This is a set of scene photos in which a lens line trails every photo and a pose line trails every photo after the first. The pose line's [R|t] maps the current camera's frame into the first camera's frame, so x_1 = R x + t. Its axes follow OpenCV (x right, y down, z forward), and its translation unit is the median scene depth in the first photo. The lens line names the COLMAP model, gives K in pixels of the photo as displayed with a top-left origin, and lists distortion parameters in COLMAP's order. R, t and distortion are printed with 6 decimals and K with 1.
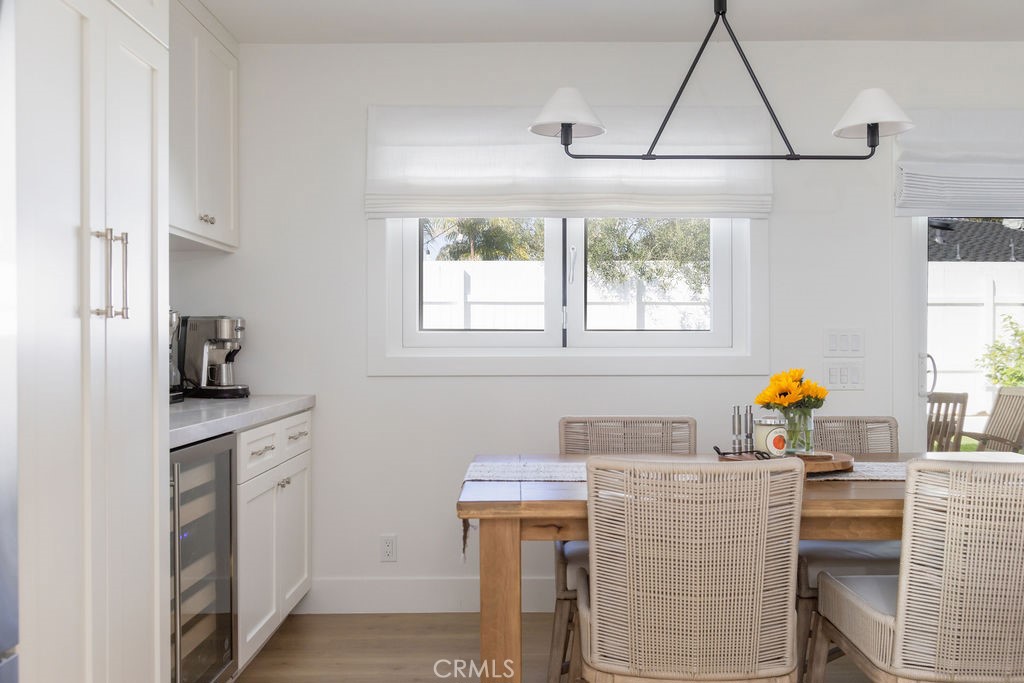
lens RADIAL K [[866.3, 0, 512.0], [0, 866.3, 341.5], [0, 0, 1]] dist [-0.016204, -0.000725]
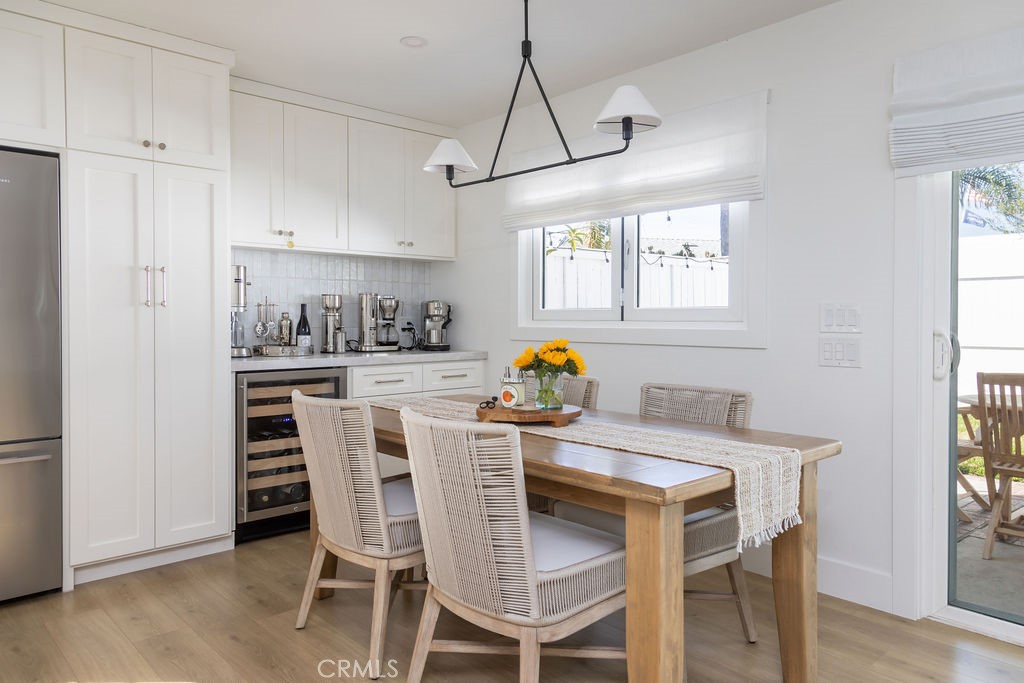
lens RADIAL K [[694.7, 0, 512.0], [0, 694.7, 341.5], [0, 0, 1]] dist [0.005769, 0.000744]
pose [[0.682755, 0.026497, -0.730167, 0.712180], [-0.001806, 0.999400, 0.034579, 0.001697], [0.730645, -0.022291, 0.682393, 0.202848]]
